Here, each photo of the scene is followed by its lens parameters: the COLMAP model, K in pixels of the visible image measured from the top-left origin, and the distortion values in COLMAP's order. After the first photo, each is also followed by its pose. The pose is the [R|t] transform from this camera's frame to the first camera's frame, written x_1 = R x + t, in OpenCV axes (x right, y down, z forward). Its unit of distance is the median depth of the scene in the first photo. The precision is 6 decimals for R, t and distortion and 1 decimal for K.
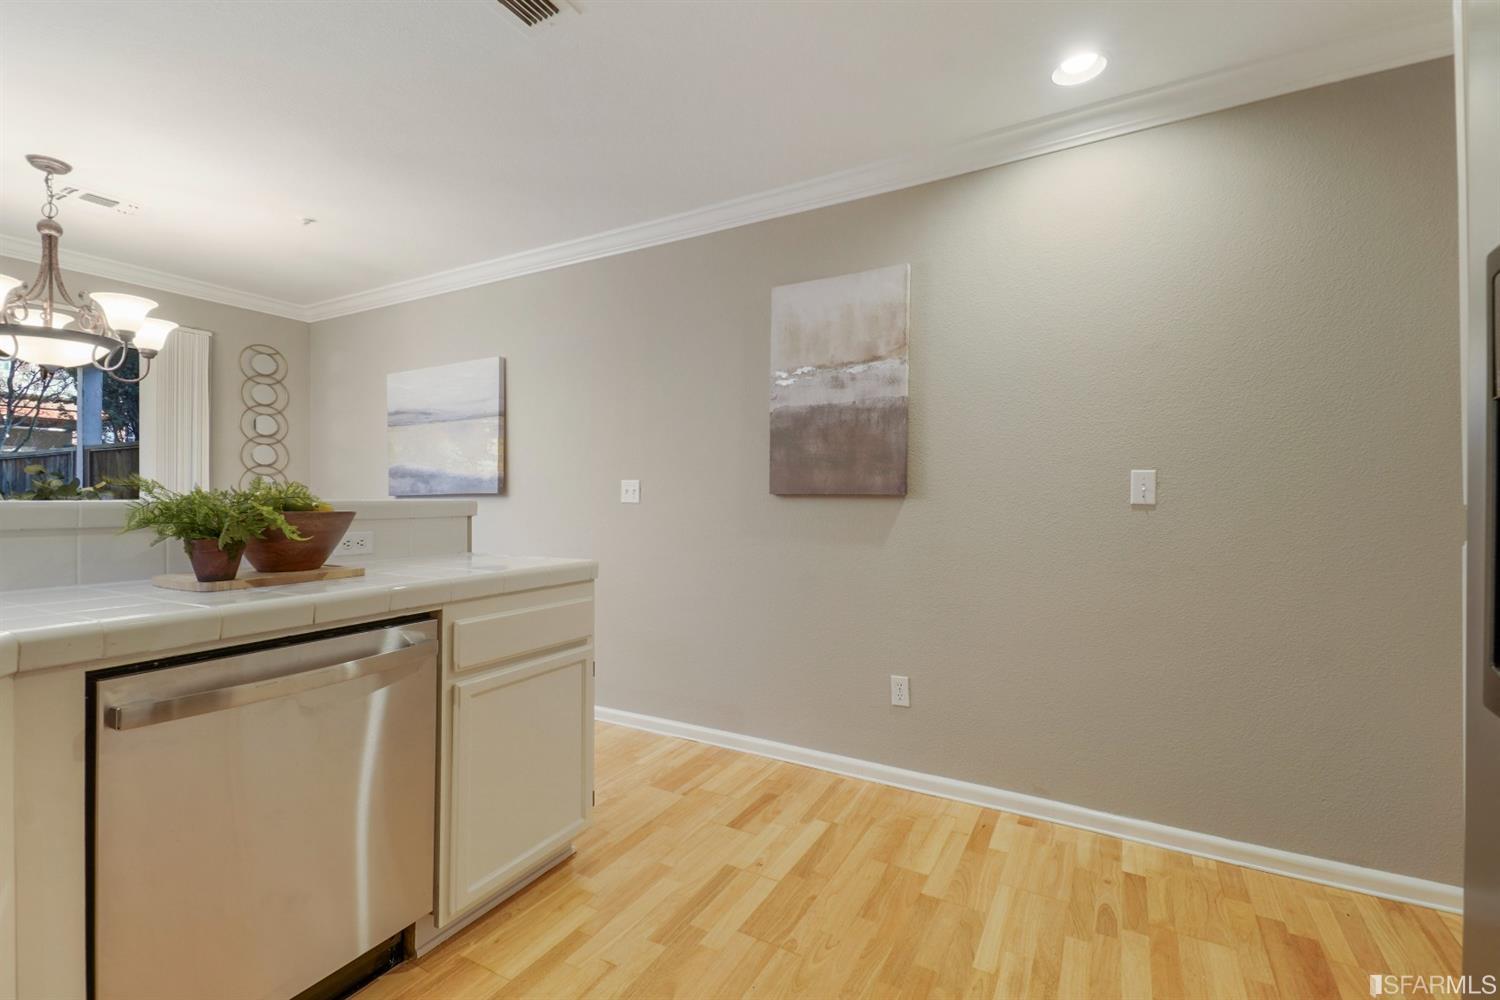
lens RADIAL K [[642.7, 0, 763.4], [0, 642.7, 492.2], [0, 0, 1]] dist [0.047496, -0.019395]
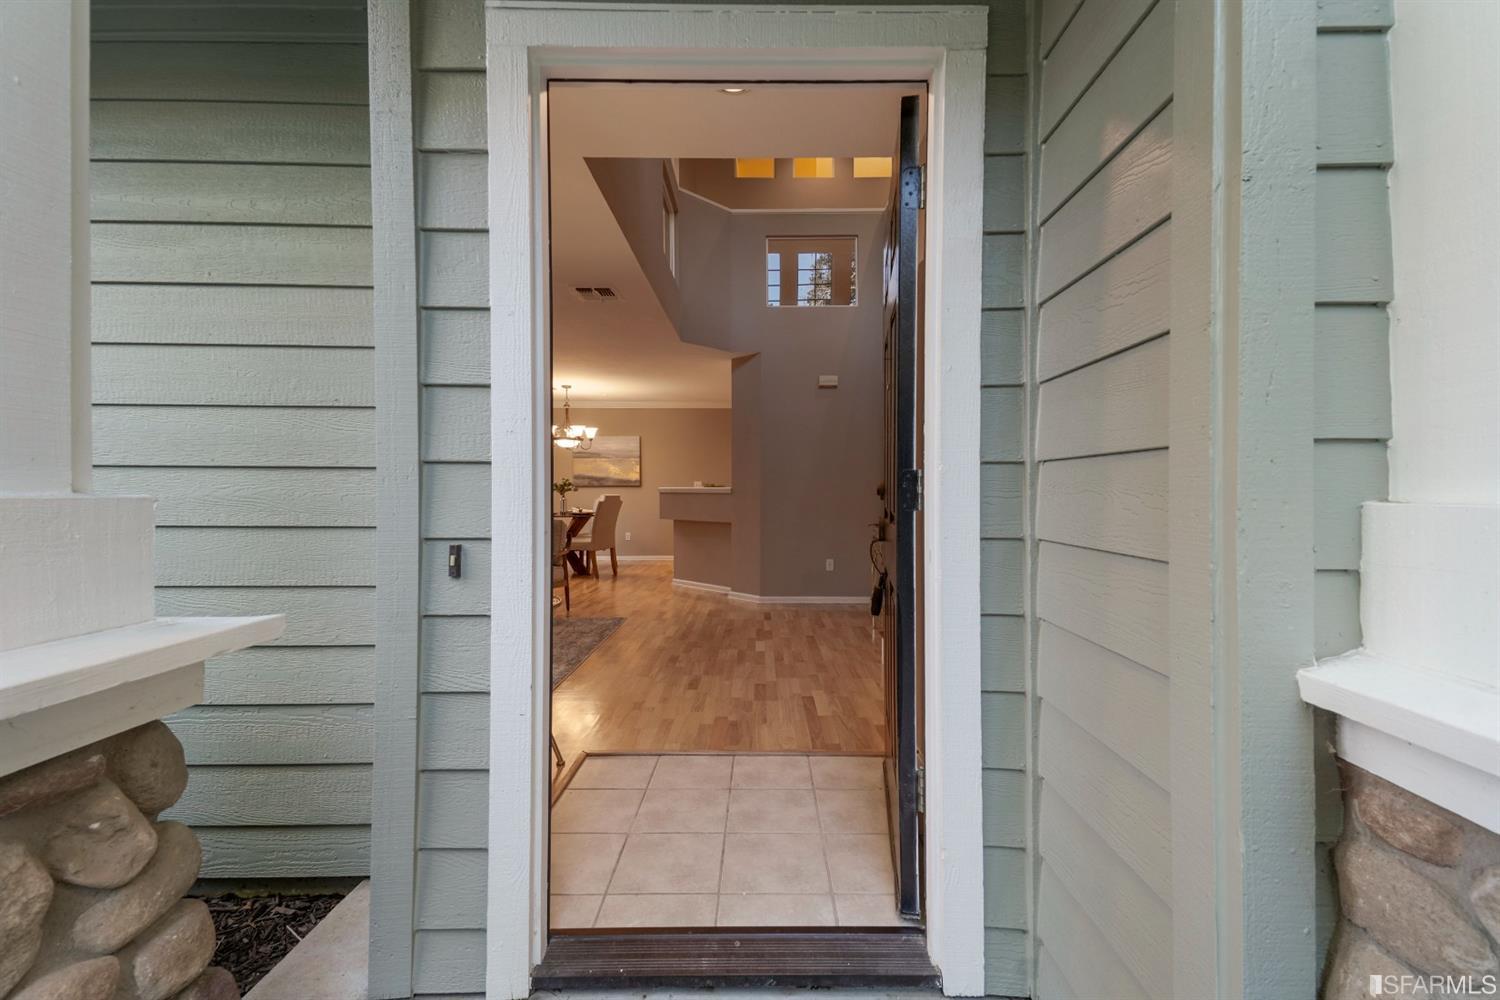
lens RADIAL K [[642.7, 0, 763.4], [0, 642.7, 492.2], [0, 0, 1]] dist [0.047496, -0.019395]
pose [[0.876849, 0.002583, 0.480759, -1.731560], [-0.008557, 0.999911, 0.010235, -0.004556], [-0.480690, -0.013089, 0.876793, -2.305511]]
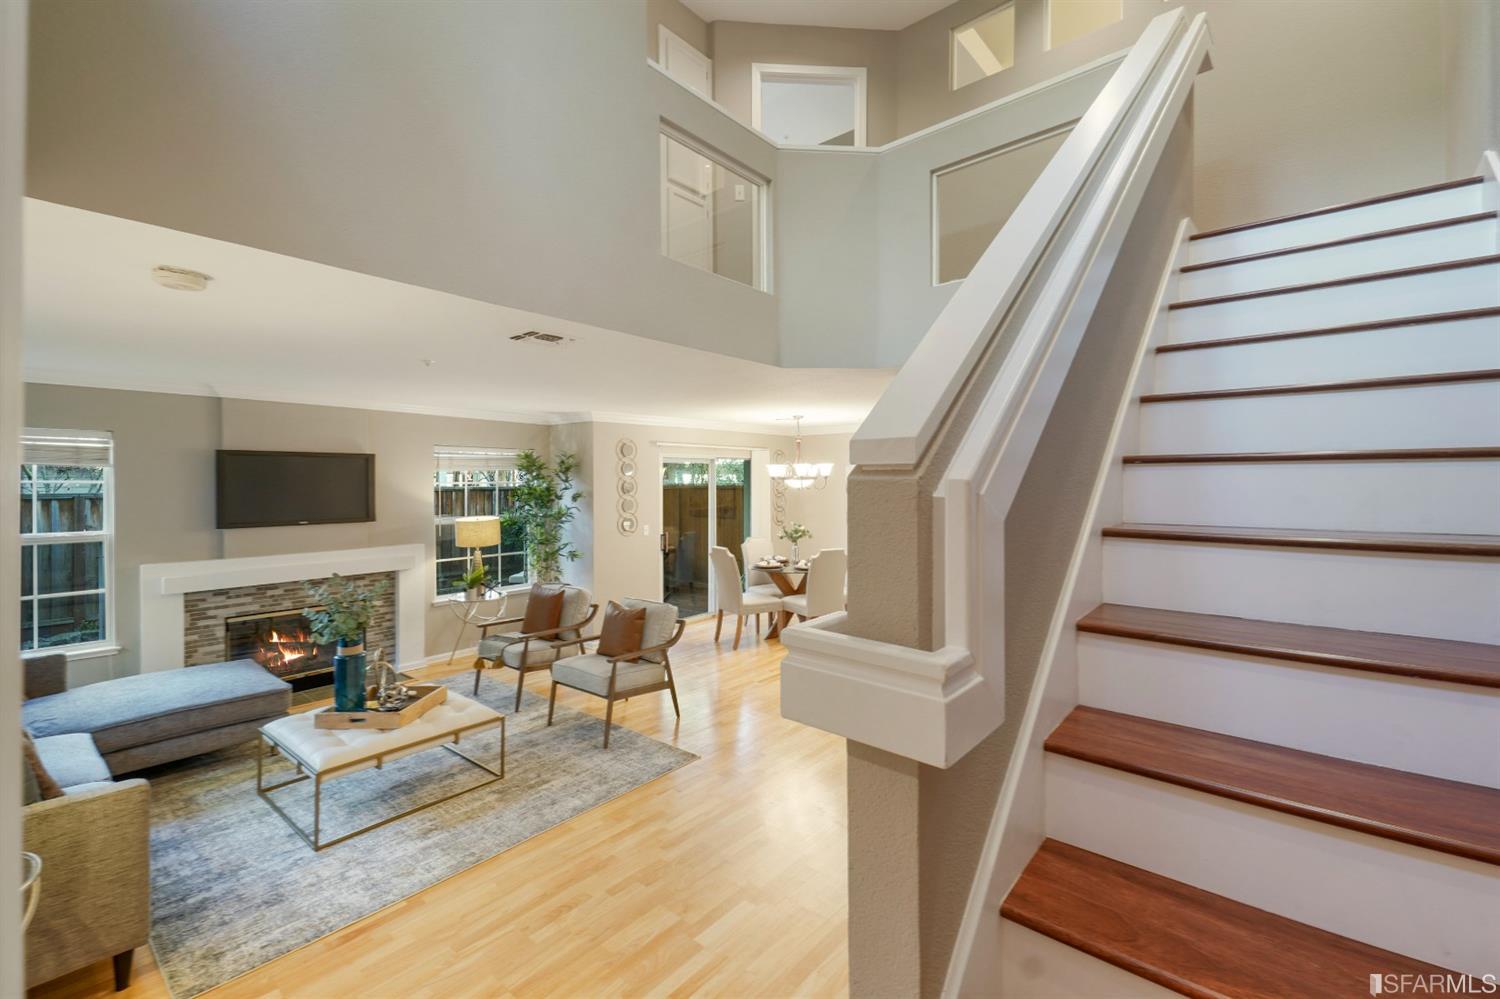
lens RADIAL K [[642.7, 0, 763.4], [0, 642.7, 491.7], [0, 0, 1]] dist [0.047496, -0.019395]
pose [[0.984059, -0.004349, -0.177787, -0.699638], [0.007827, 0.999791, 0.018862, -0.225593], [0.177668, -0.019953, 0.983888, -1.742504]]
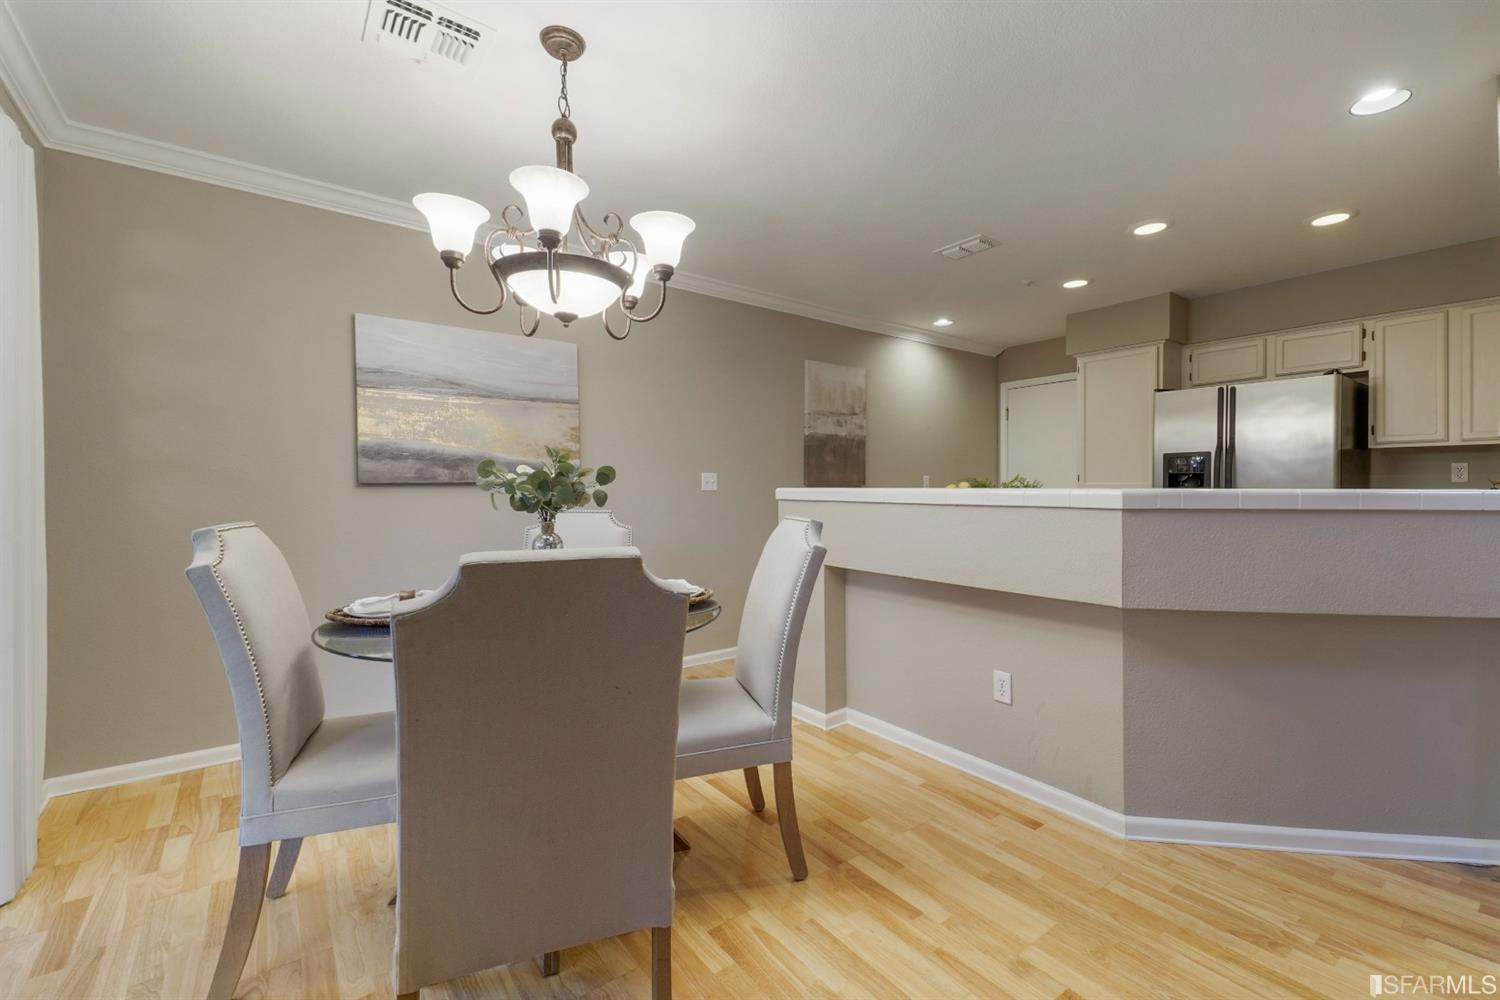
lens RADIAL K [[642.7, 0, 763.4], [0, 642.7, 492.2], [0, 0, 1]] dist [0.047496, -0.019395]
pose [[0.399065, -0.005953, 0.916903, -1.634613], [-0.005933, 0.999941, 0.009075, 0.008711], [-0.916903, -0.009062, 0.399006, 0.469771]]
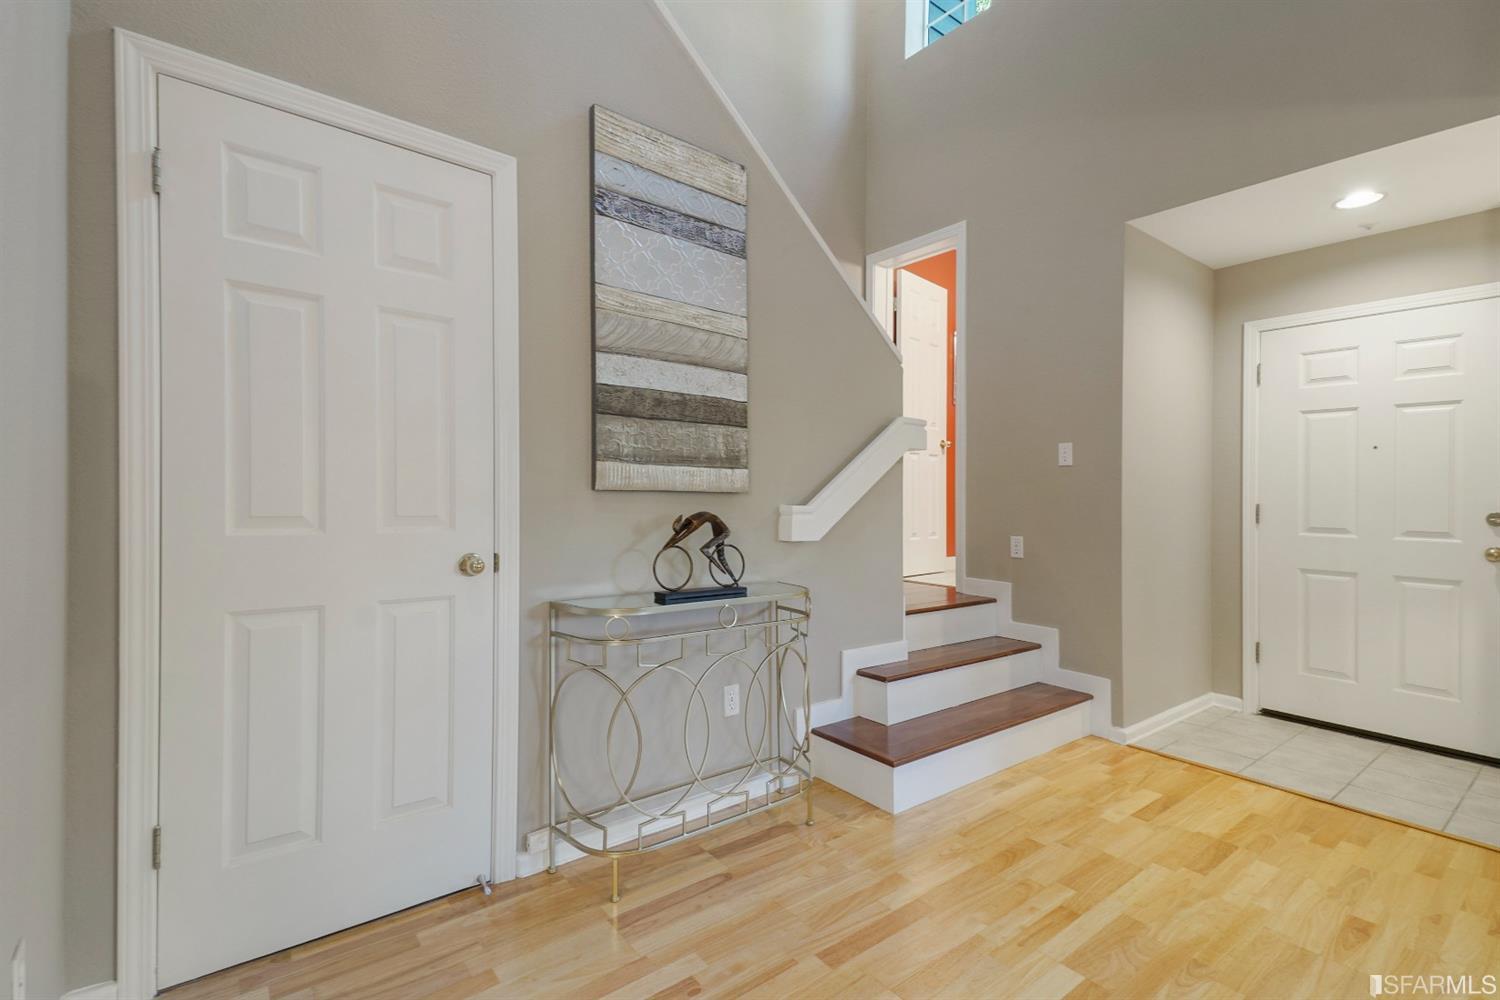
lens RADIAL K [[684.4, 0, 750.0], [0, 684.4, 500.0], [0, 0, 1]] dist [0.054037, -0.027640]
pose [[-0.917843, -0.023124, 0.396270, -0.906756], [-0.025612, 0.999671, -0.000986, 0.001565], [-0.396117, -0.011055, -0.918134, -0.124629]]
